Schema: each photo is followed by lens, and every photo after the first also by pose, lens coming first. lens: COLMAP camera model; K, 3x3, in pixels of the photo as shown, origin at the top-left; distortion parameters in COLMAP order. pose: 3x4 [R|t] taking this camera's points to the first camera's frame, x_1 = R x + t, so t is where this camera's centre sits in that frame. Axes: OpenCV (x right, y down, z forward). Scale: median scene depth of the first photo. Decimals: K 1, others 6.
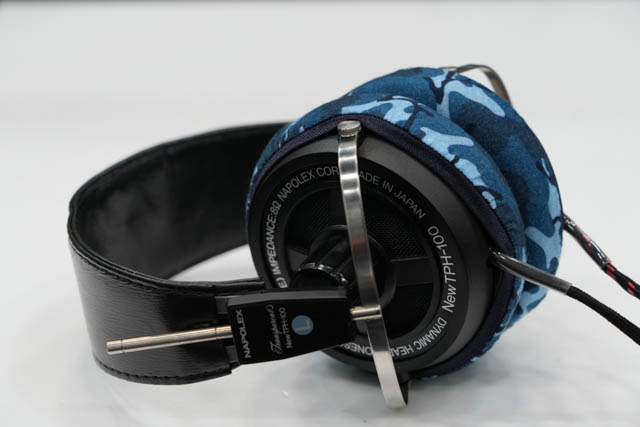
lens RADIAL K [[1958.2, 0, 320.0], [0, 1958.2, 213.5], [0, 0, 1]] dist [-0.798634, 0.117654]
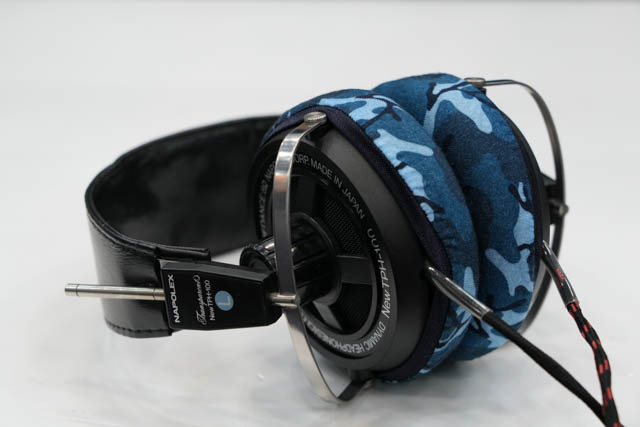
lens RADIAL K [[1958.2, 0, 320.0], [0, 1958.2, 213.5], [0, 0, 1]] dist [-0.798634, 0.117654]
pose [[0.918904, 0.167576, -0.357118, 0.387892], [-0.164333, 0.985608, 0.039643, -0.036223], [0.358622, 0.022259, 0.933218, 0.058411]]
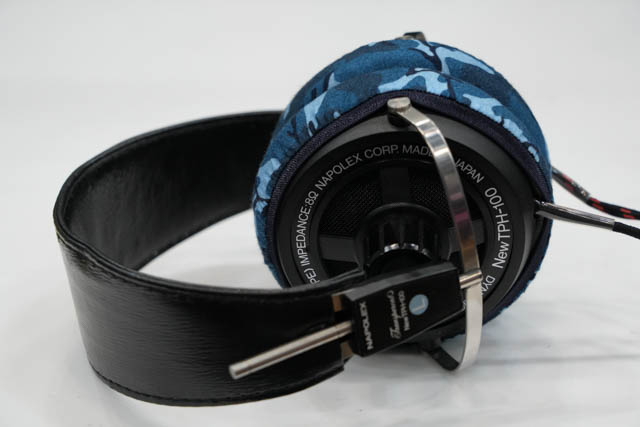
lens RADIAL K [[1958.2, 0, 320.0], [0, 1958.2, 213.5], [0, 0, 1]] dist [-0.798634, 0.117654]
pose [[0.858595, -0.167458, 0.484533, -0.517852], [0.160009, 0.985466, 0.057047, -0.052930], [-0.487044, 0.028549, 0.872911, 0.147832]]
